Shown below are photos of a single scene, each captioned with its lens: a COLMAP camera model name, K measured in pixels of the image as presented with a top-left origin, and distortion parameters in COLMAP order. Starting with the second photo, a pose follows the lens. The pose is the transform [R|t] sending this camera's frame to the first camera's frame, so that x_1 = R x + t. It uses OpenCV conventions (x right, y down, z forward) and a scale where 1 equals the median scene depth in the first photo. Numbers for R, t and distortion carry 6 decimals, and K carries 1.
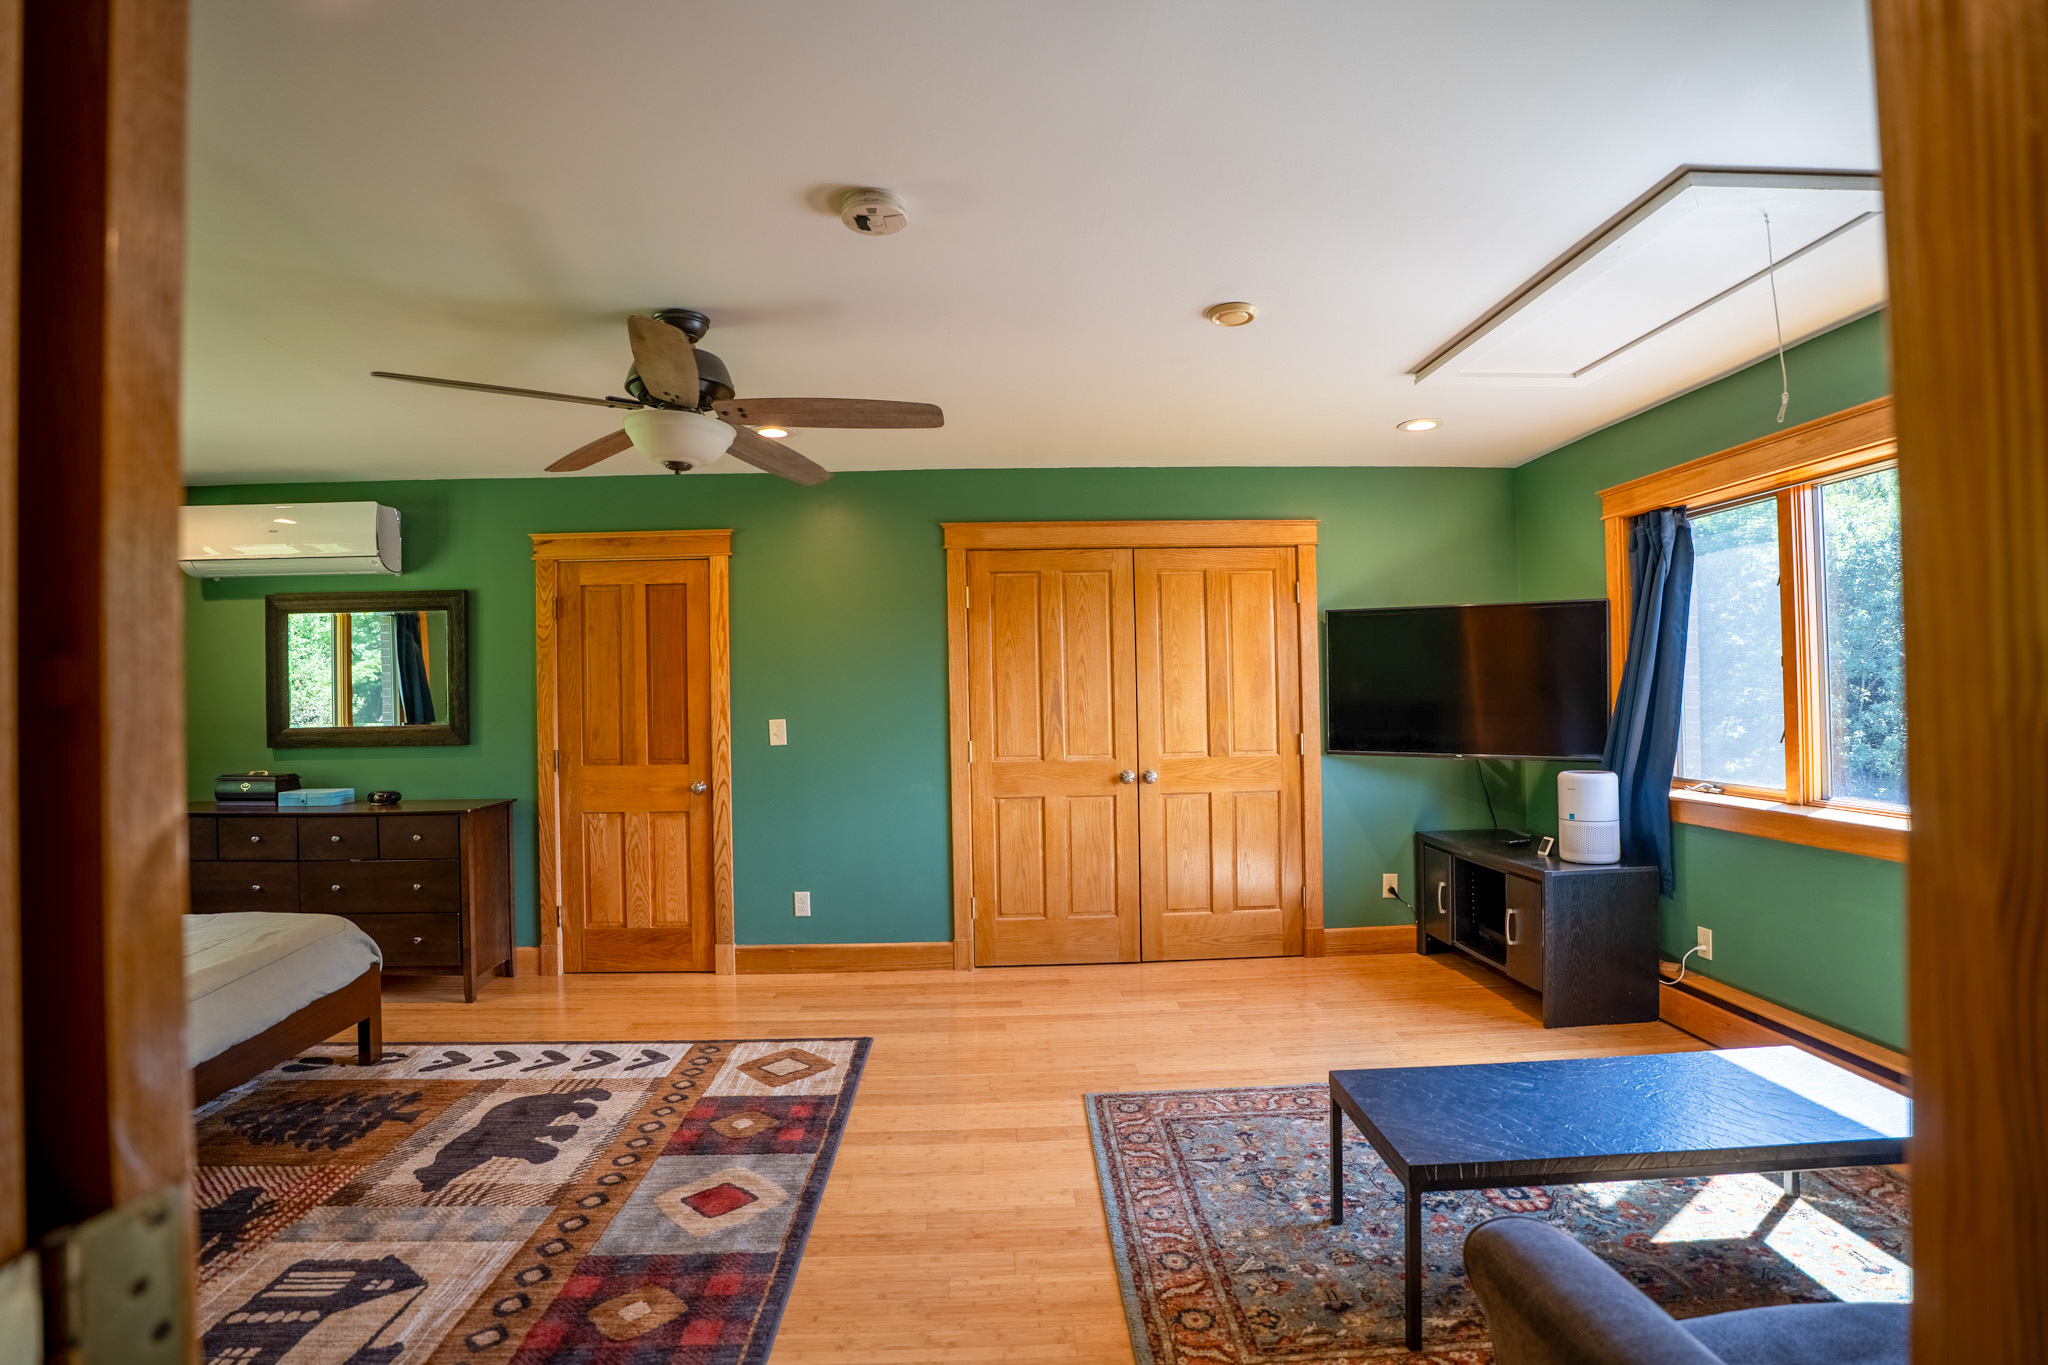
lens RADIAL K [[946.5, 0, 1036.1], [0, 946.5, 691.1], [0, 0, 1]] dist [-0.053249, 0.002816]
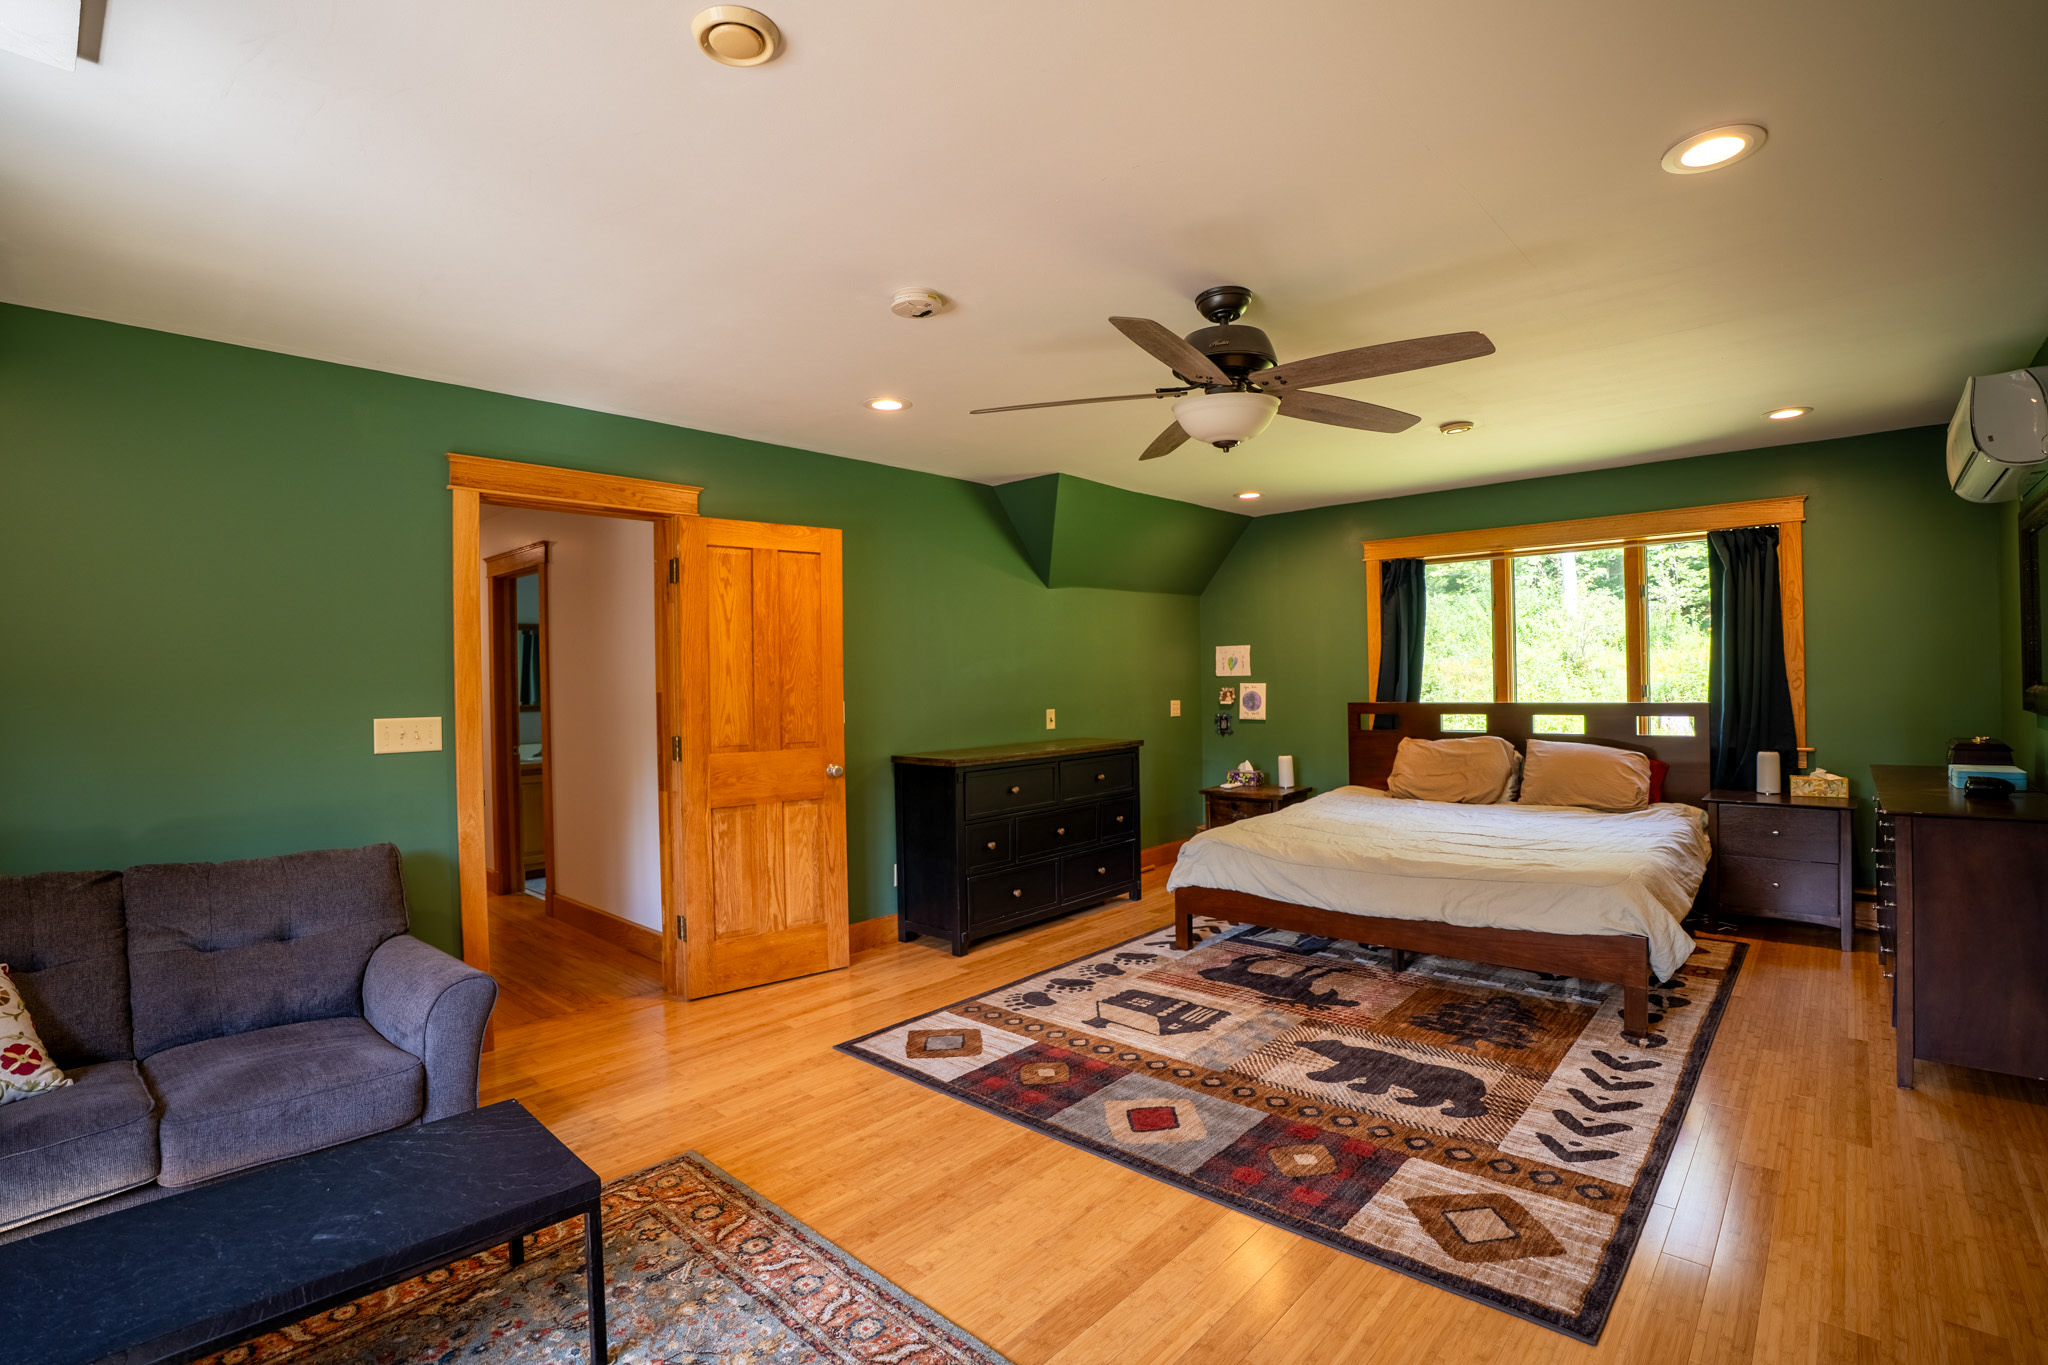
lens RADIAL K [[946.5, 0, 1020.4], [0, 946.5, 676.7], [0, 0, 1]] dist [-0.053249, 0.002816]
pose [[-0.706417, 0.027346, -0.707267, 0.546656], [0.034939, 0.999382, 0.003744, -0.000895], [0.706933, -0.022067, -0.706936, 1.643337]]
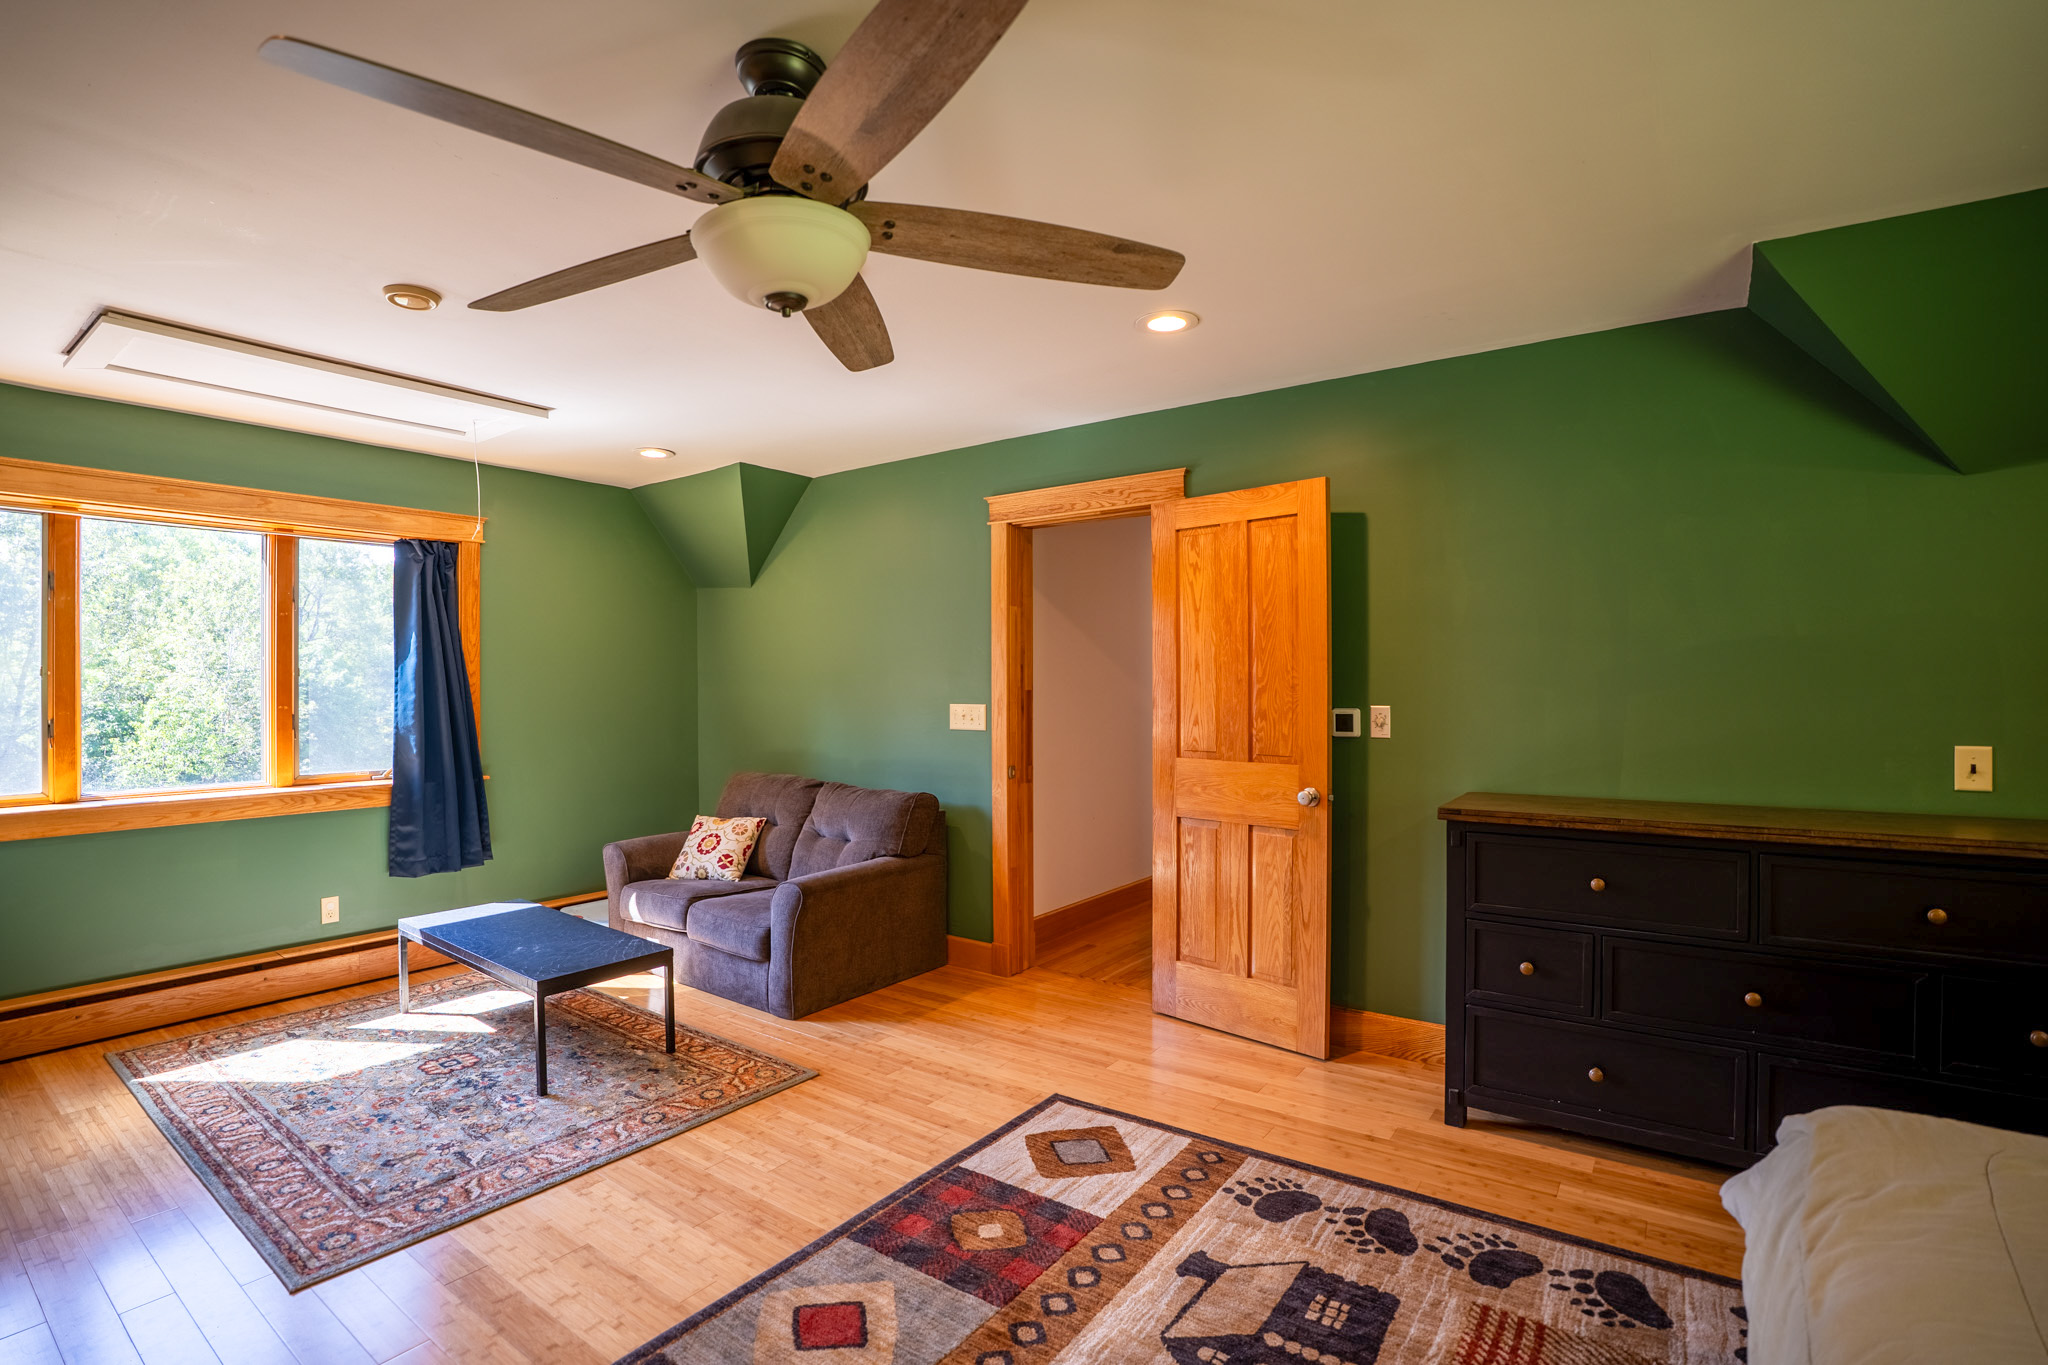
lens RADIAL K [[946.5, 0, 1024.3], [0, 946.5, 689.6], [0, 0, 1]] dist [-0.053249, 0.002816]
pose [[-0.787173, 0.017701, 0.616478, -0.918817], [0.012509, 0.999841, -0.012736, 0.027957], [-0.616605, -0.002314, -0.787269, 1.453470]]
